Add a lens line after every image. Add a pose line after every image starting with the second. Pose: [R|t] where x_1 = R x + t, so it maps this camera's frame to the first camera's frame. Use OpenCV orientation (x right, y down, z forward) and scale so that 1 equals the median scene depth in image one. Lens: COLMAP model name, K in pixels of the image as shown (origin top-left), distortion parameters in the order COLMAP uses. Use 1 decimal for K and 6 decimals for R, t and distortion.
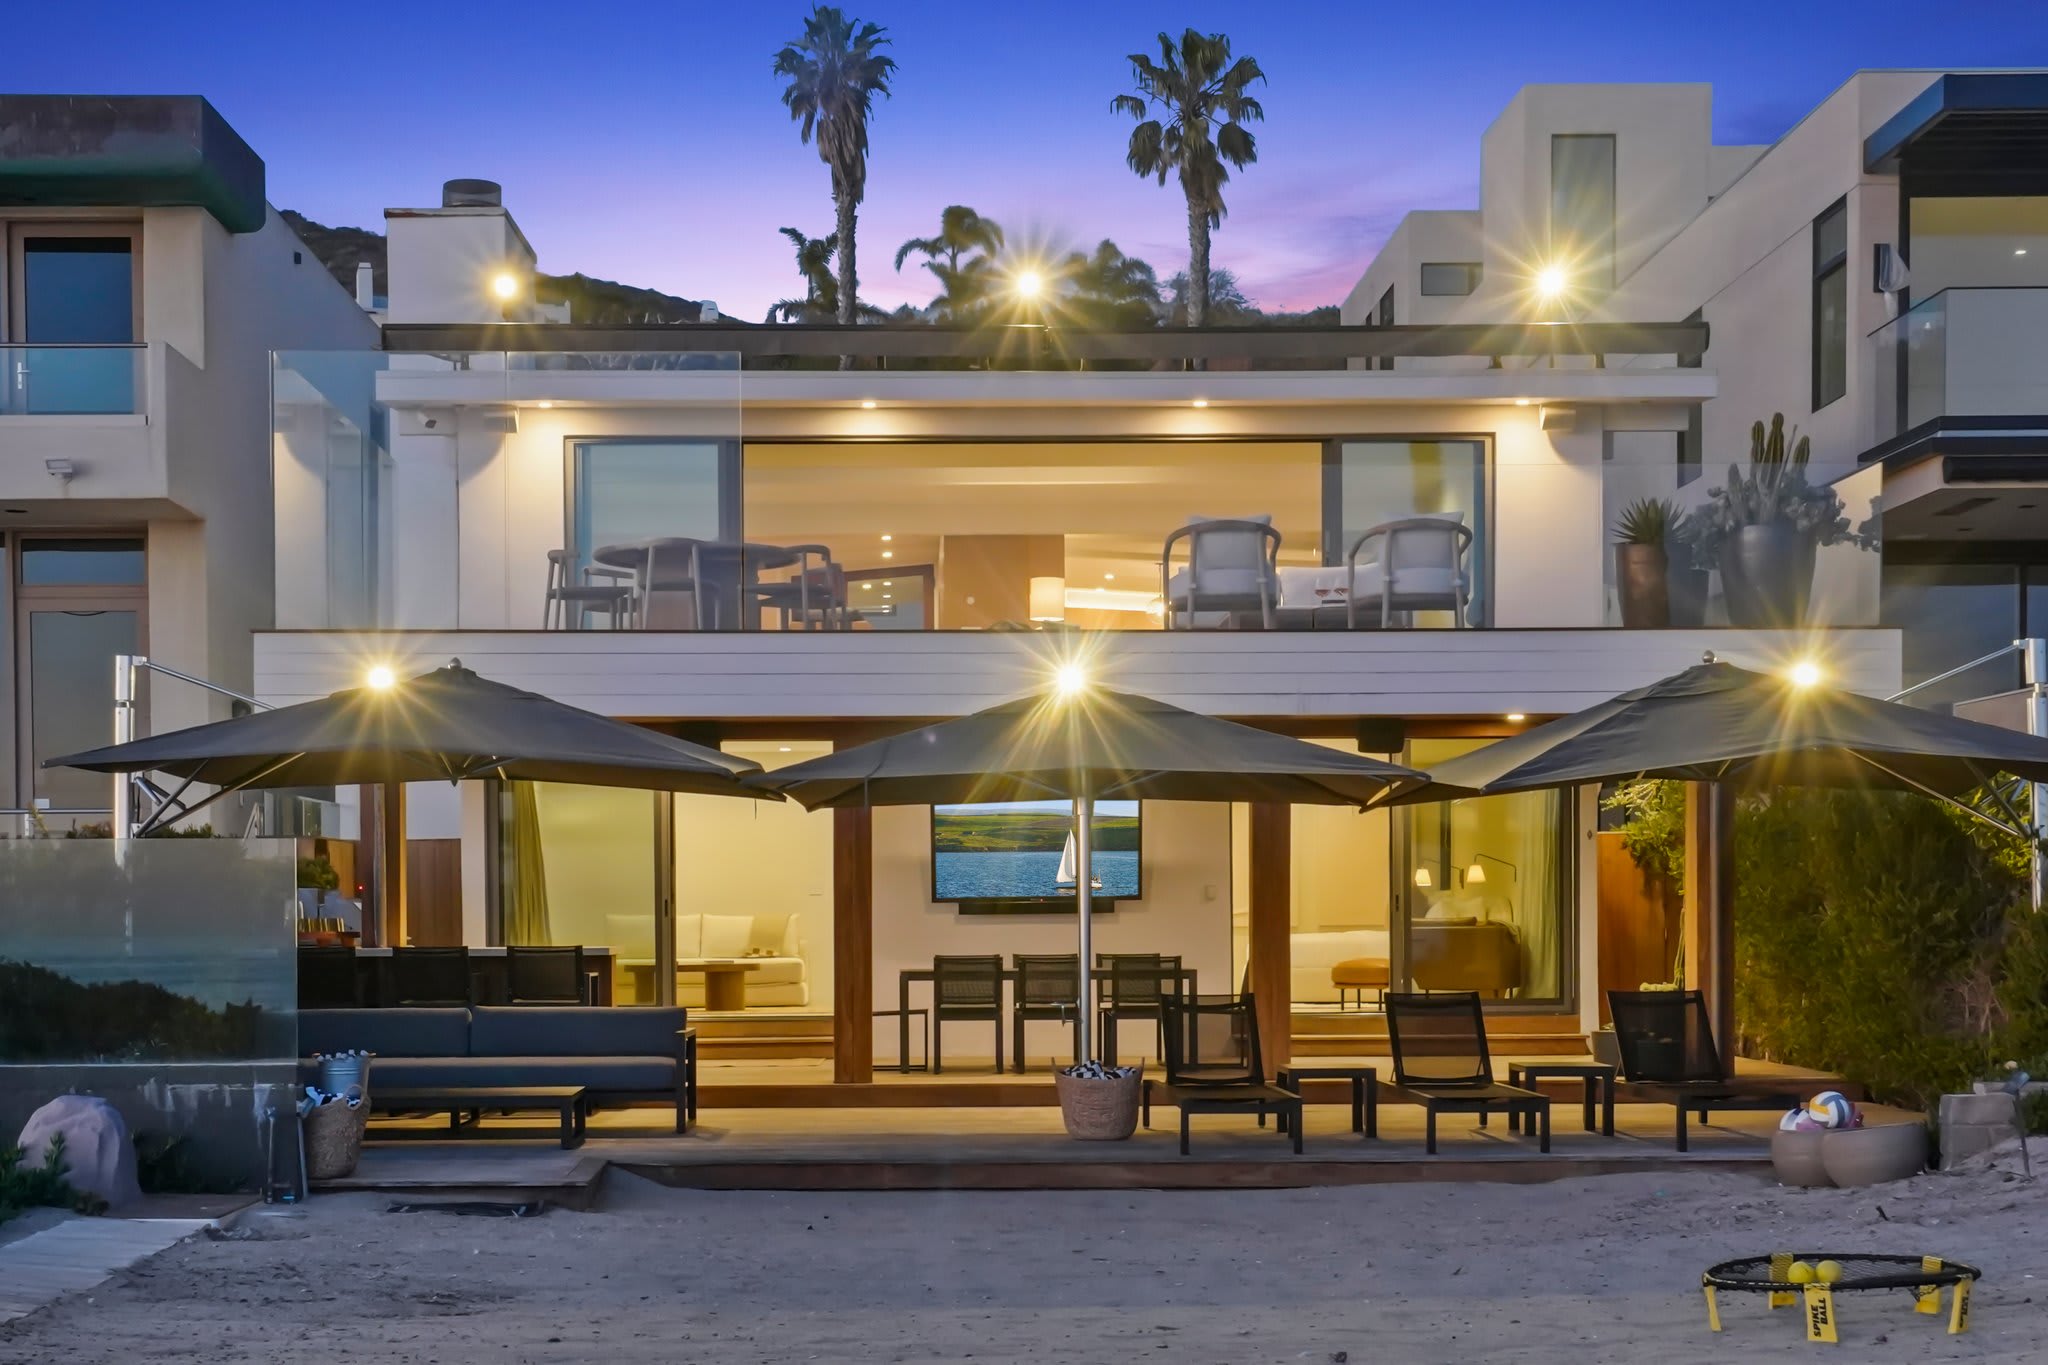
lens RADIAL K [[2879.2, 0, 970.8], [0, 2879.2, 927.7], [0, 0, 1]] dist [0.066672, -0.069307]
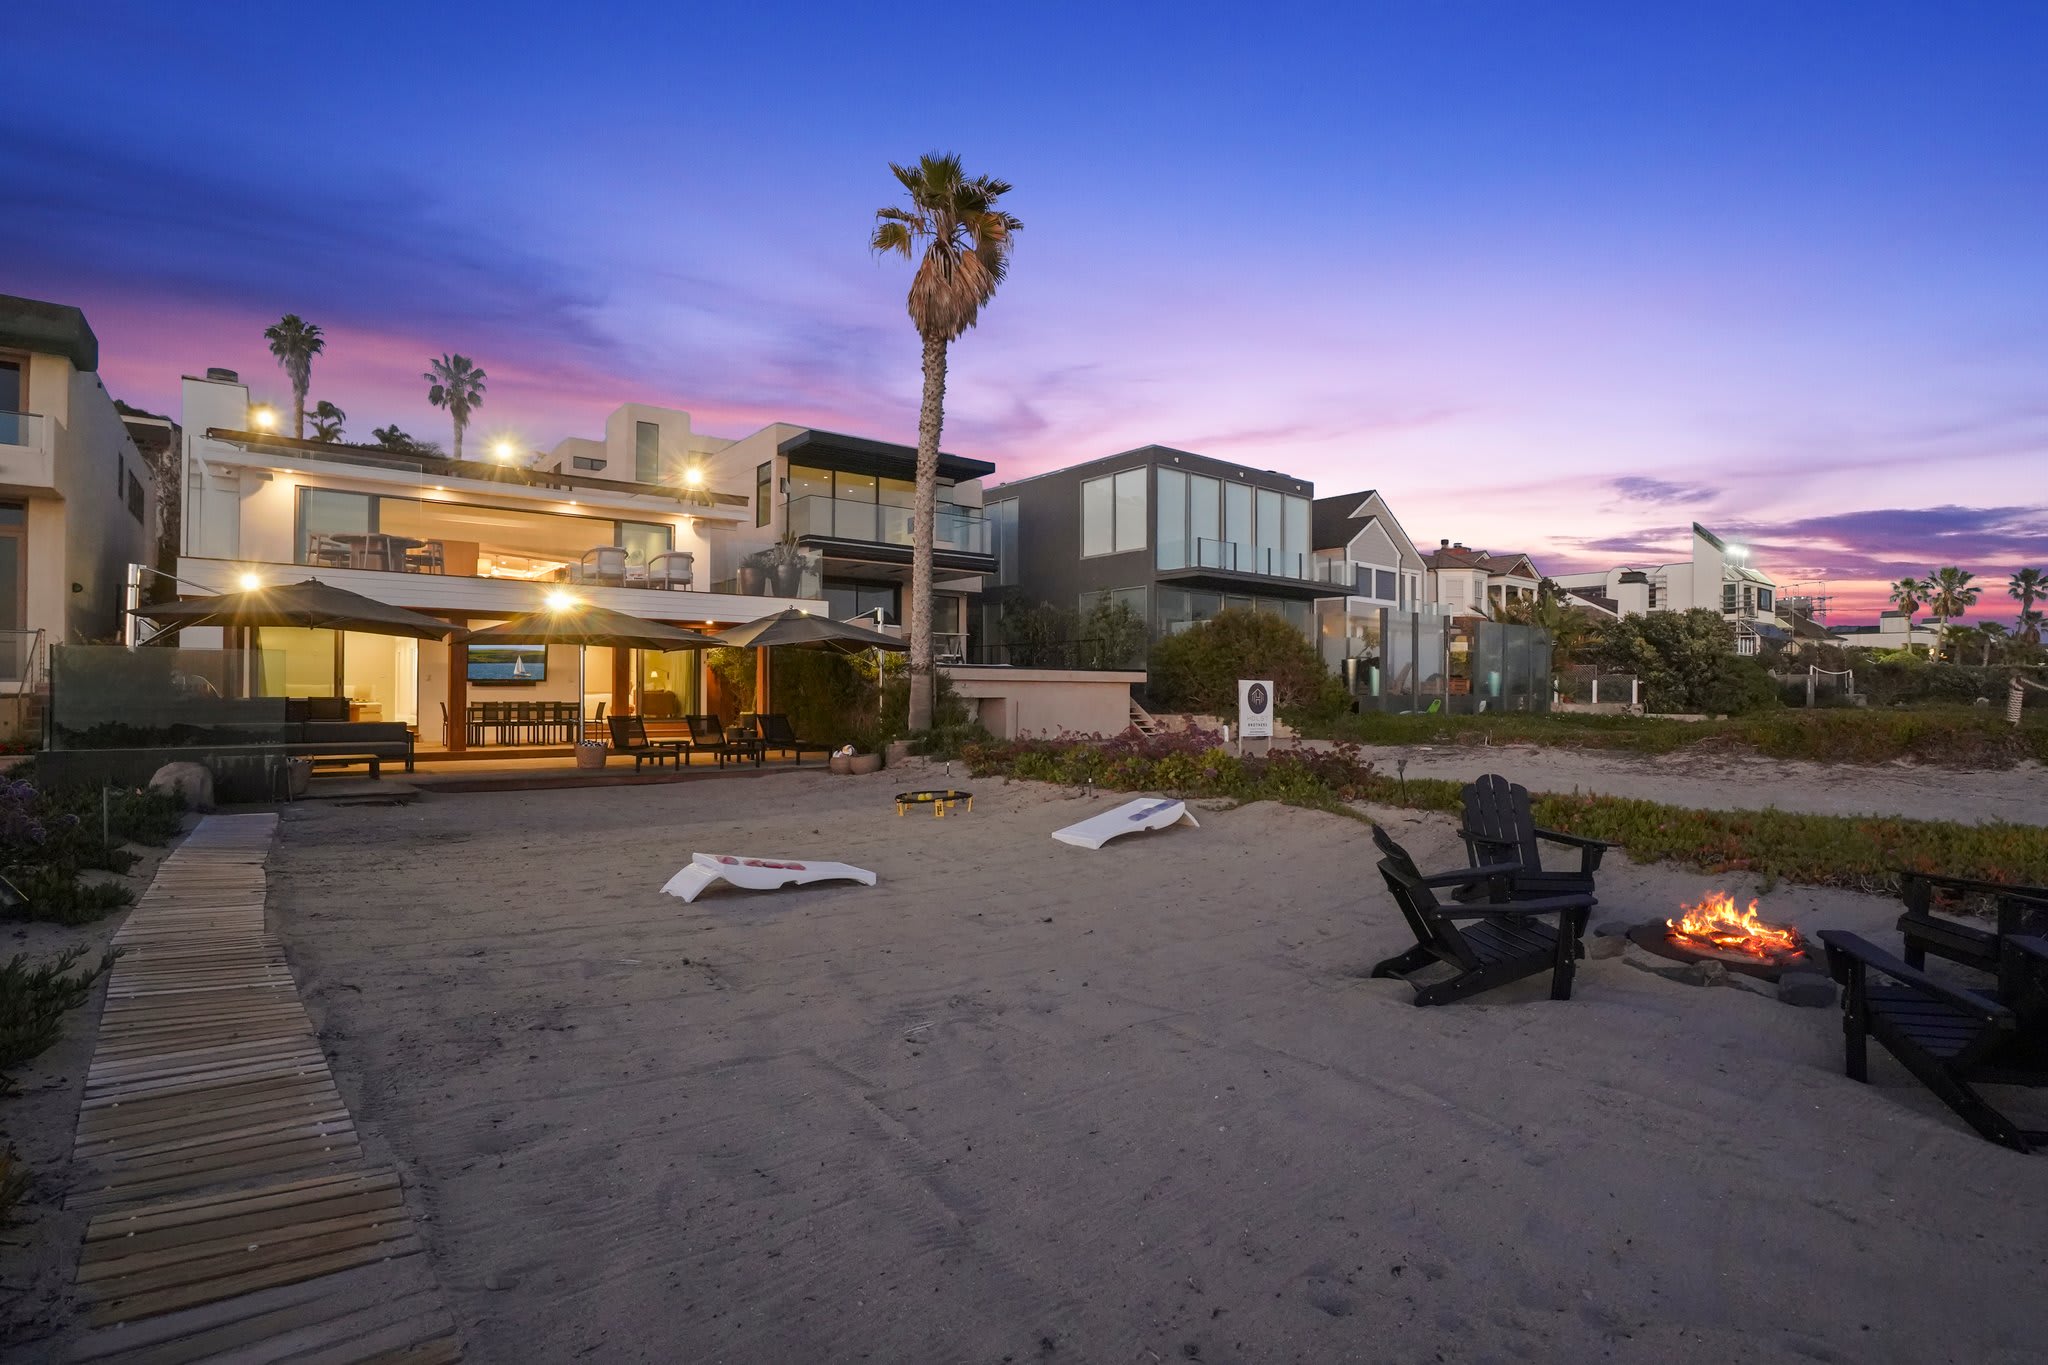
lens RADIAL K [[970.9, 0, 986.9], [0, 970.9, 681.7], [0, 0, 1]] dist [-0.050957, 0.022420]
pose [[0.805041, 0.015573, 0.593015, -0.169845], [-0.008047, 0.999850, -0.015332, 0.001375], [-0.593165, 0.007571, 0.805046, 0.028346]]
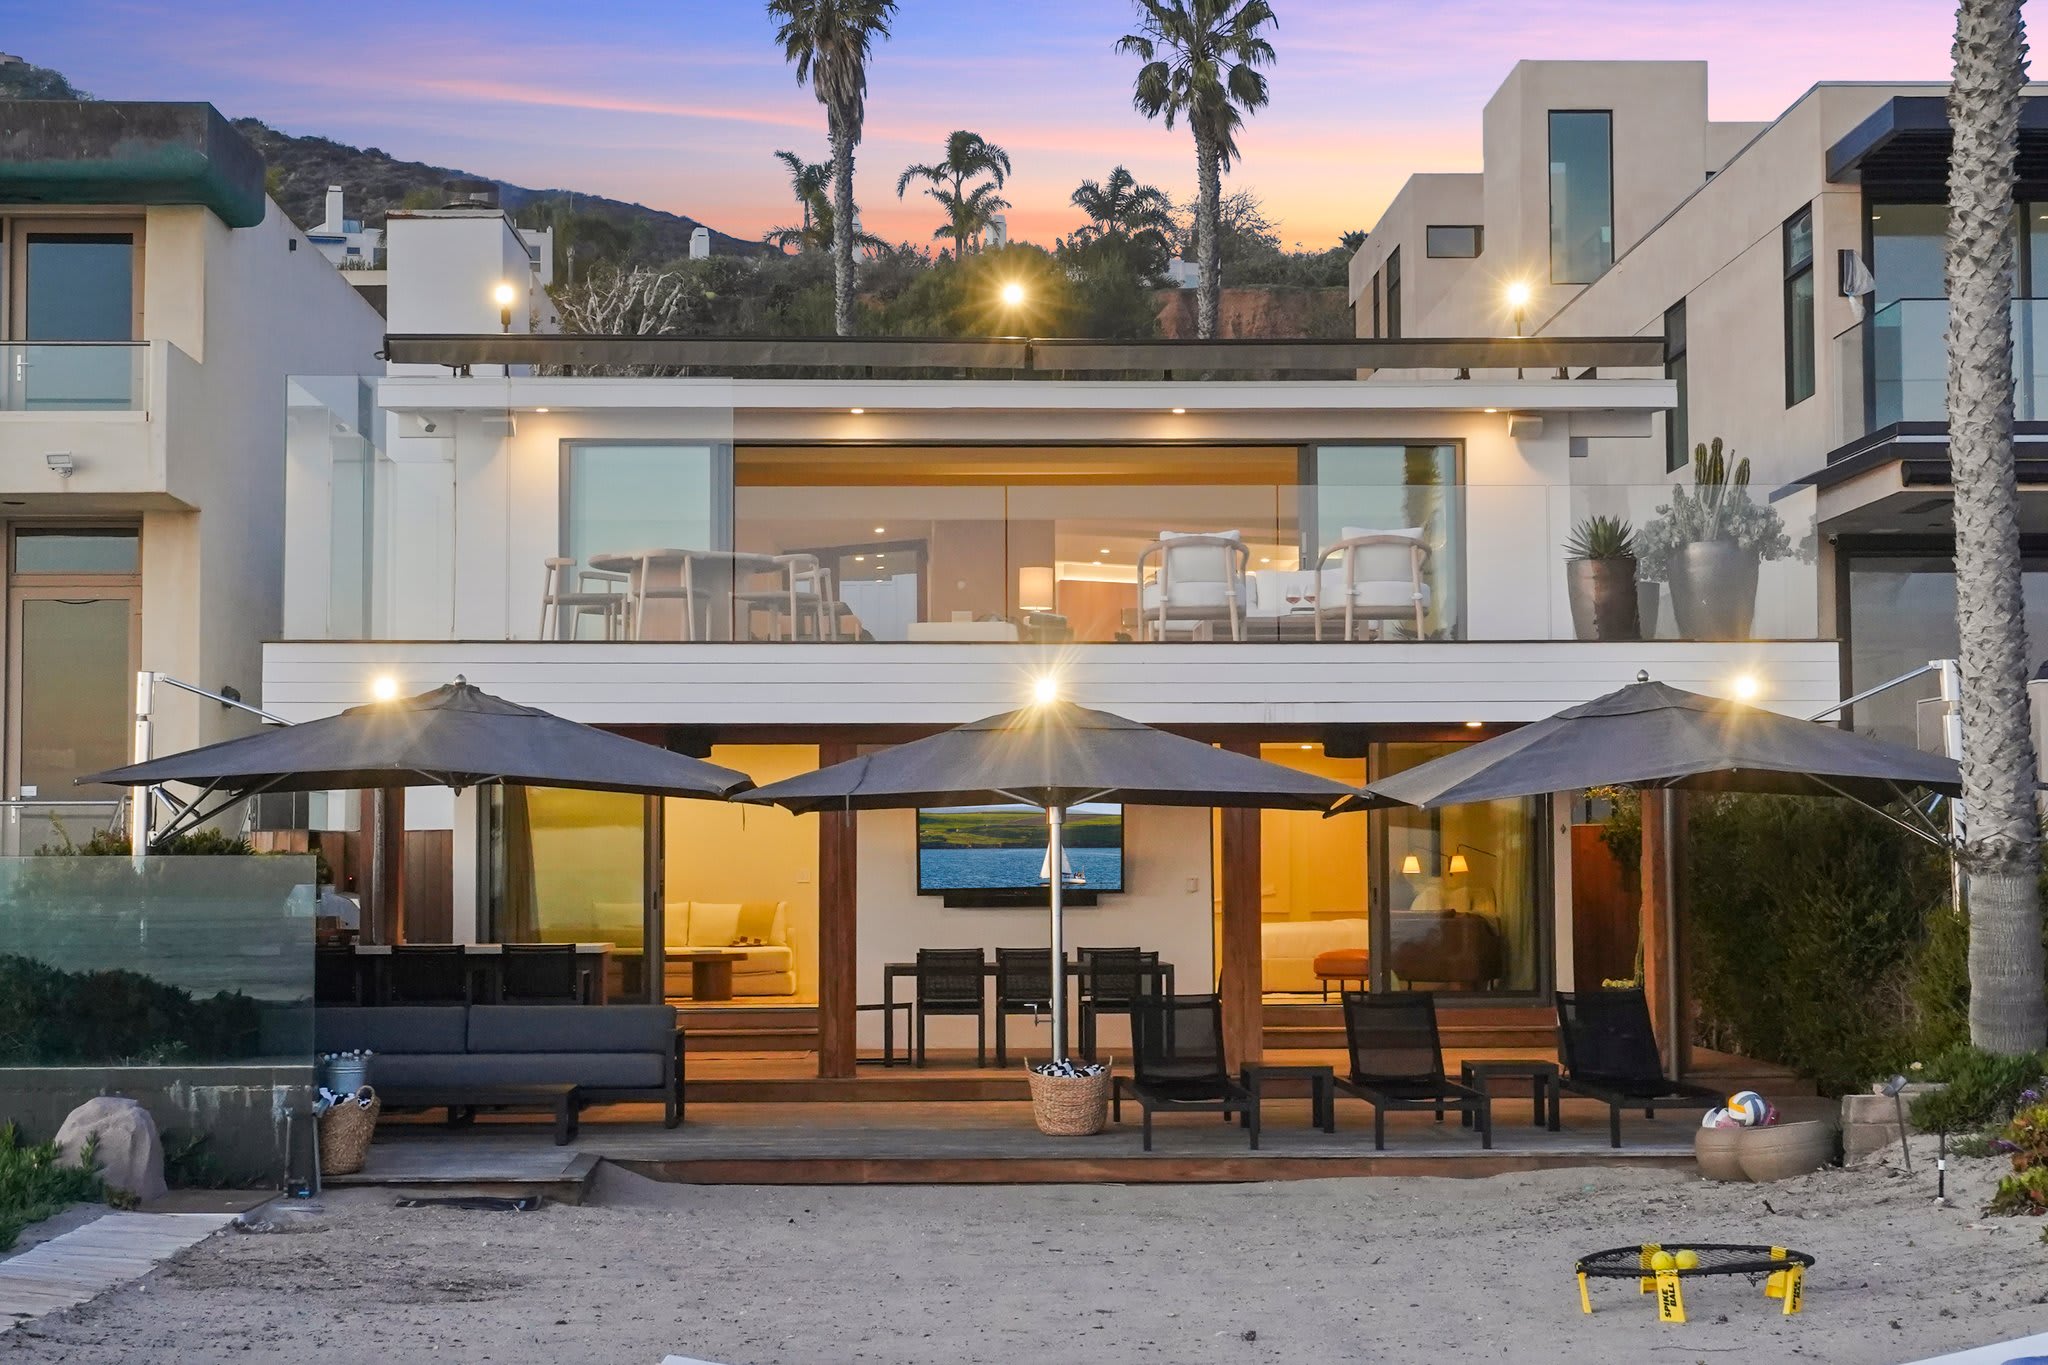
lens RADIAL K [[3144.6, 0, 1017.0], [0, 3144.6, 656.2], [0, 0, 1]] dist [0.043545, 0.024804]
pose [[0.999929, 0.001628, 0.011799, 0.009816], [-0.000768, 0.997368, -0.072499, -0.014459], [-0.011886, 0.072485, 0.997299, -0.130458]]
